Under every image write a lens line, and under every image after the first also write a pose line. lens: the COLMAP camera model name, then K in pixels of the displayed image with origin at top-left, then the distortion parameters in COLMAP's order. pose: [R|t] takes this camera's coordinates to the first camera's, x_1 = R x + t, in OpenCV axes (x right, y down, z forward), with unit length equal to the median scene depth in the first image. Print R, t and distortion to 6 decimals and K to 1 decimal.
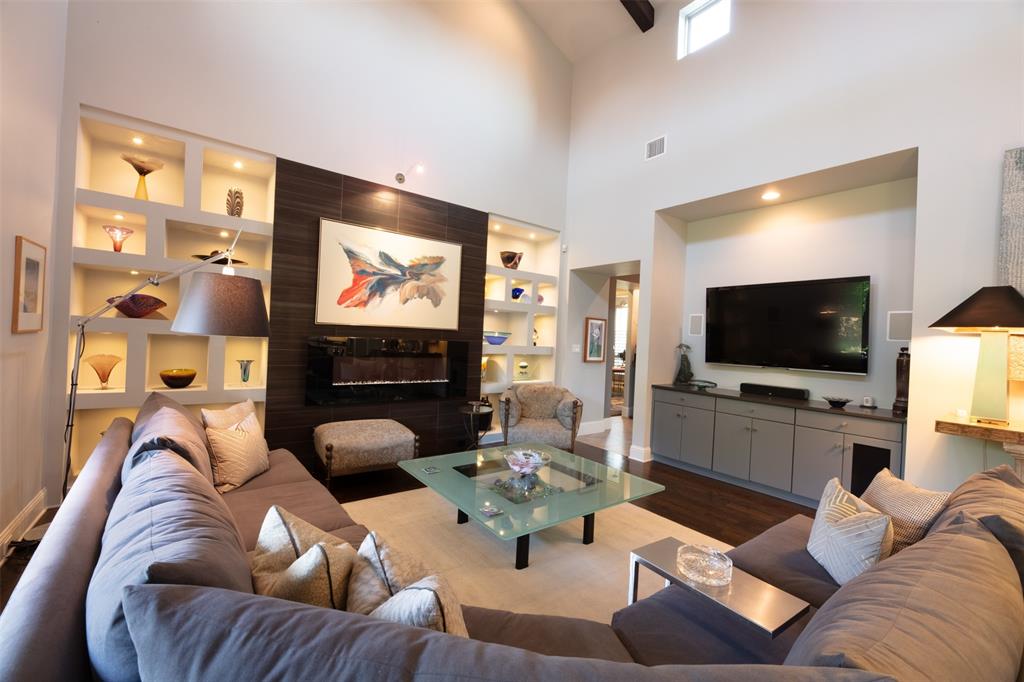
lens RADIAL K [[413.0, 0, 510.4], [0, 413.0, 338.8], [0, 0, 1]] dist [0.001239, -0.003806]
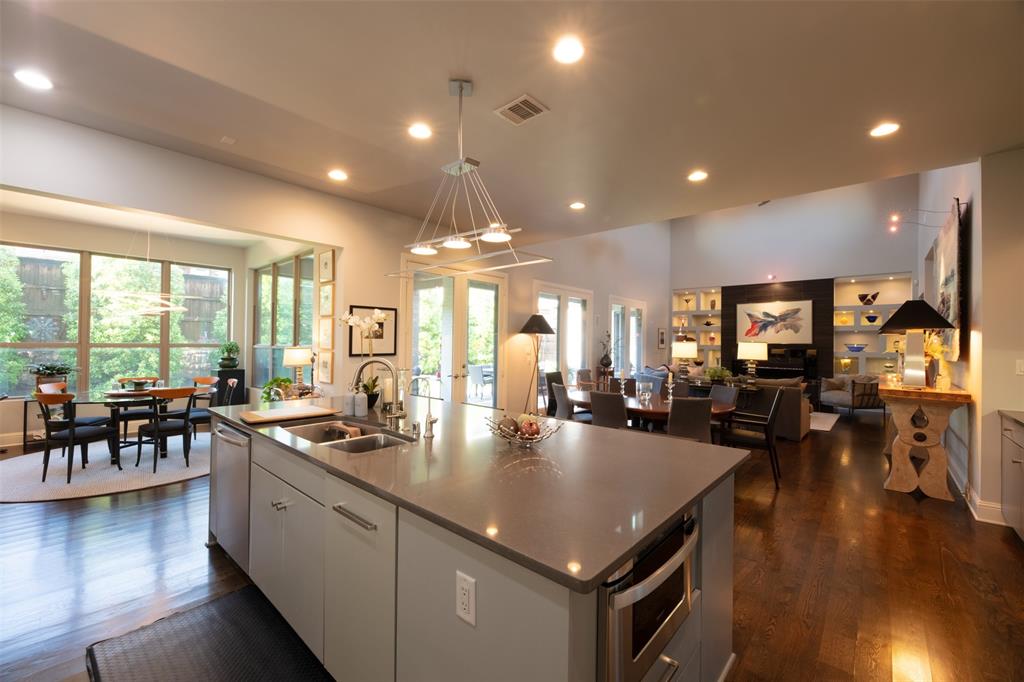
lens RADIAL K [[413.0, 0, 510.9], [0, 413.0, 338.4], [0, 0, 1]] dist [0.001239, -0.003806]
pose [[0.192722, -0.054057, -0.979763, 1.601356], [-0.006357, 0.998392, -0.056335, 0.076048], [0.981233, 0.017086, 0.192068, -0.809539]]
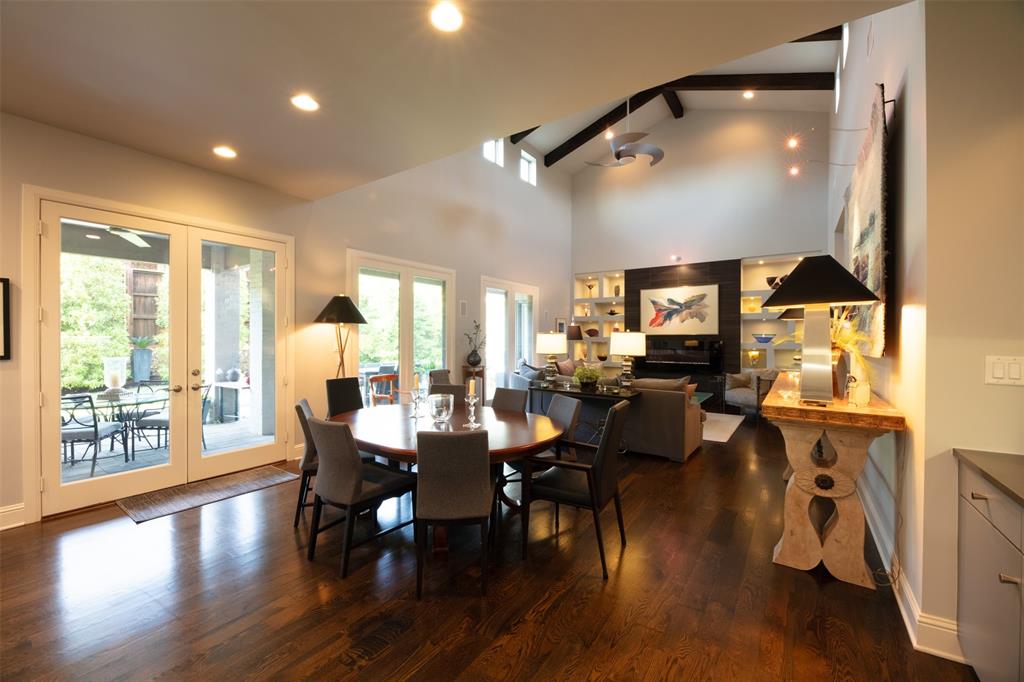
lens RADIAL K [[413.0, 0, 510.1], [0, 413.0, 339.4], [0, 0, 1]] dist [0.001239, -0.003806]
pose [[0.307621, -0.041780, -0.950591, 1.302685], [0.010124, 0.999123, -0.040637, 0.063225], [0.951455, 0.002877, 0.307774, -0.355291]]
